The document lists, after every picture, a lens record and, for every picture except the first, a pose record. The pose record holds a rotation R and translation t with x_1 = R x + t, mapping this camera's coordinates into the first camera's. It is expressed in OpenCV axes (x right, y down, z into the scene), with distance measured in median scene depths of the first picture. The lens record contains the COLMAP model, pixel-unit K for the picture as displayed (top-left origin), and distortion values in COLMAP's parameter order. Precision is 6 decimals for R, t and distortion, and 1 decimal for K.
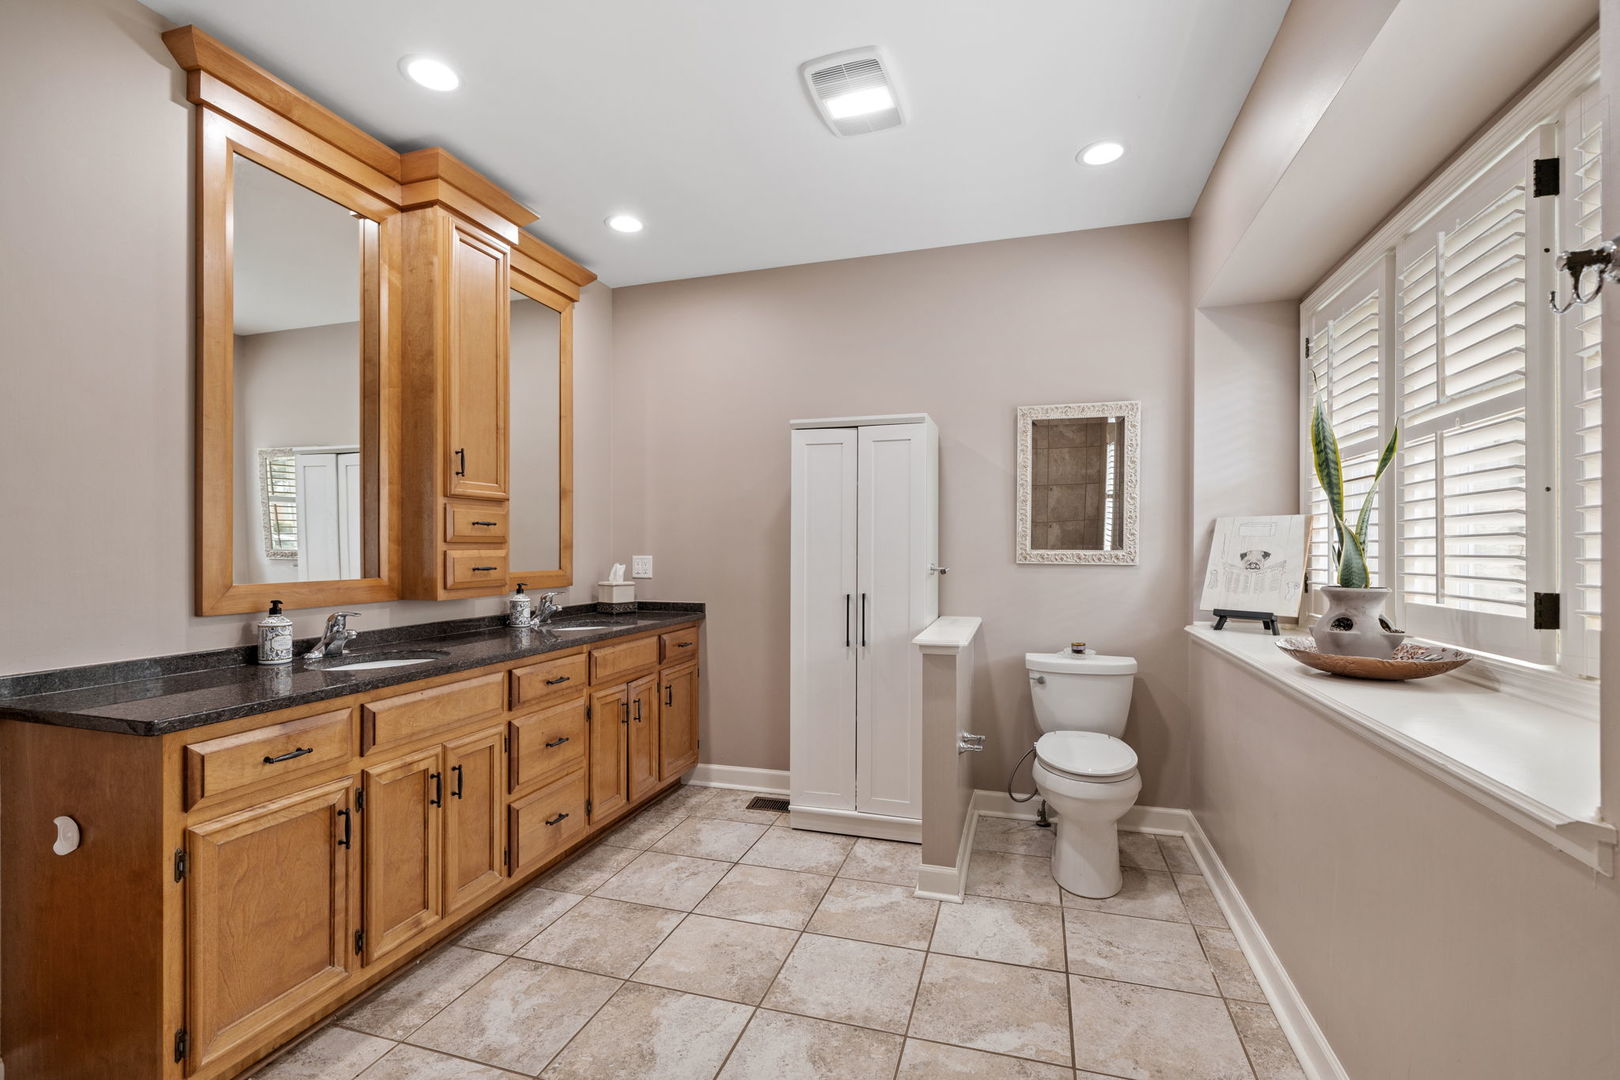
lens RADIAL K [[700.3, 0, 809.0], [0, 700.3, 549.5], [0, 0, 1]] dist [0.000867, 0.000187]
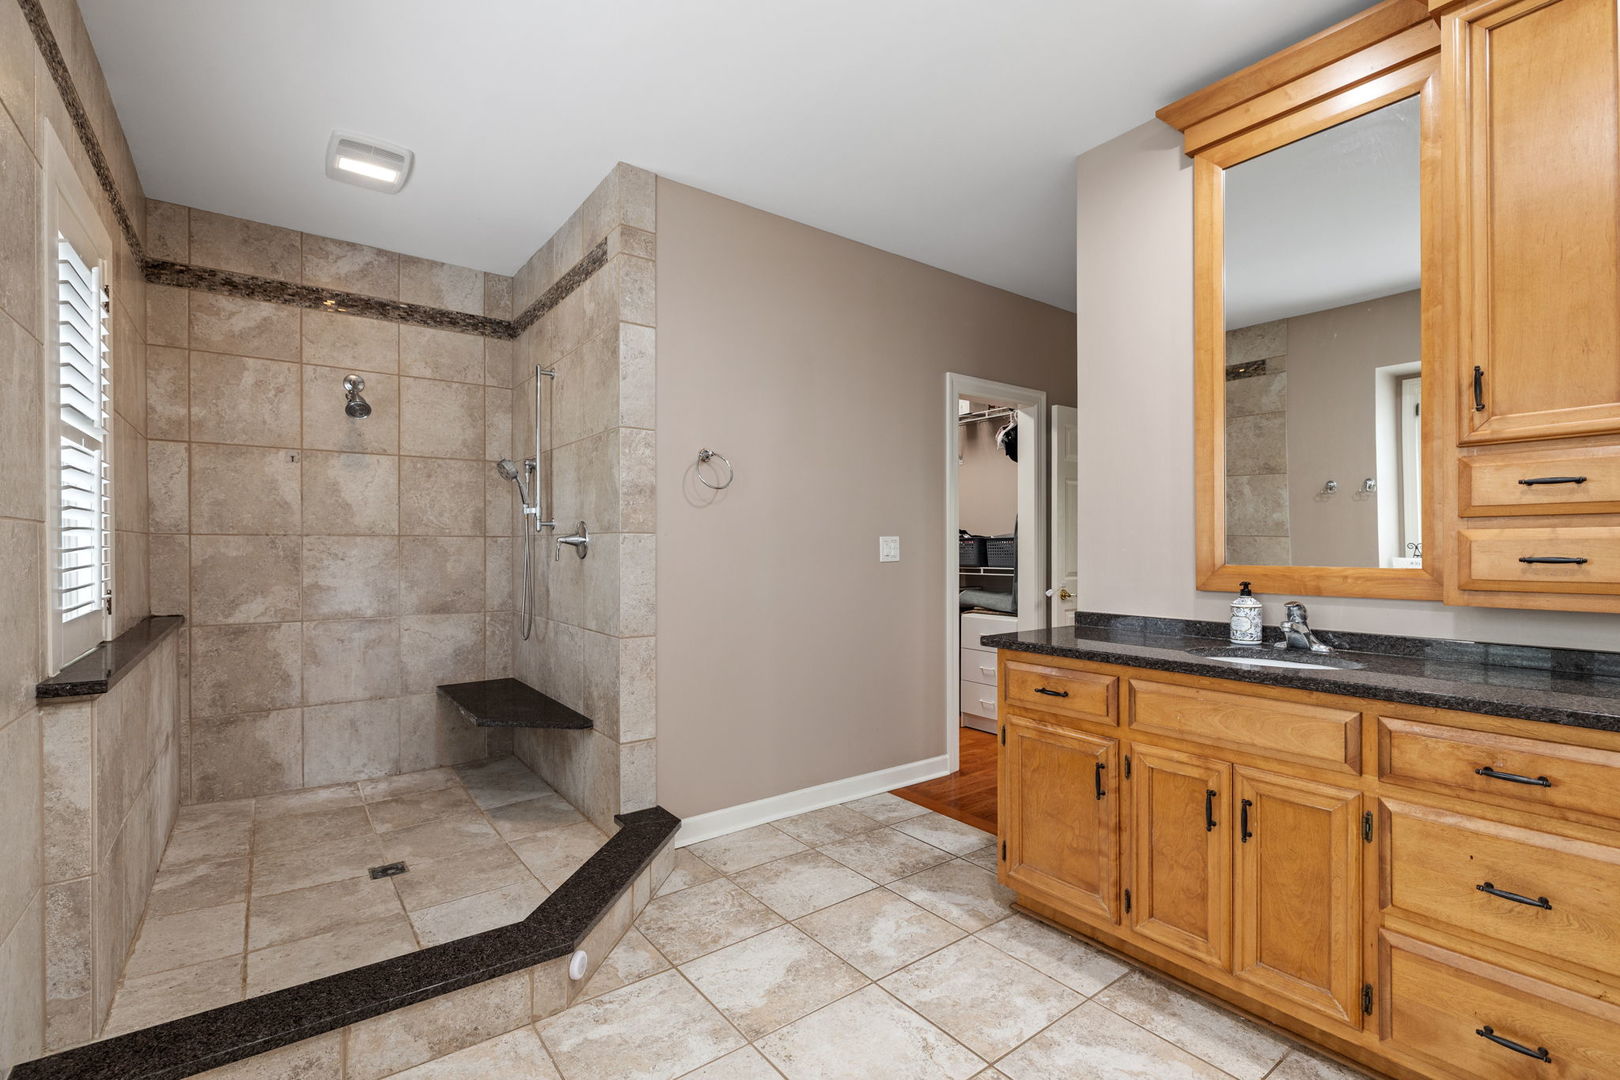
lens RADIAL K [[700.3, 0, 802.4], [0, 700.3, 544.1], [0, 0, 1]] dist [0.000867, 0.000187]
pose [[-0.564756, -0.001311, -0.825257, 0.462875], [0.002201, 0.999993, -0.003094, 0.019141], [0.825255, -0.003564, -0.564749, 1.081947]]
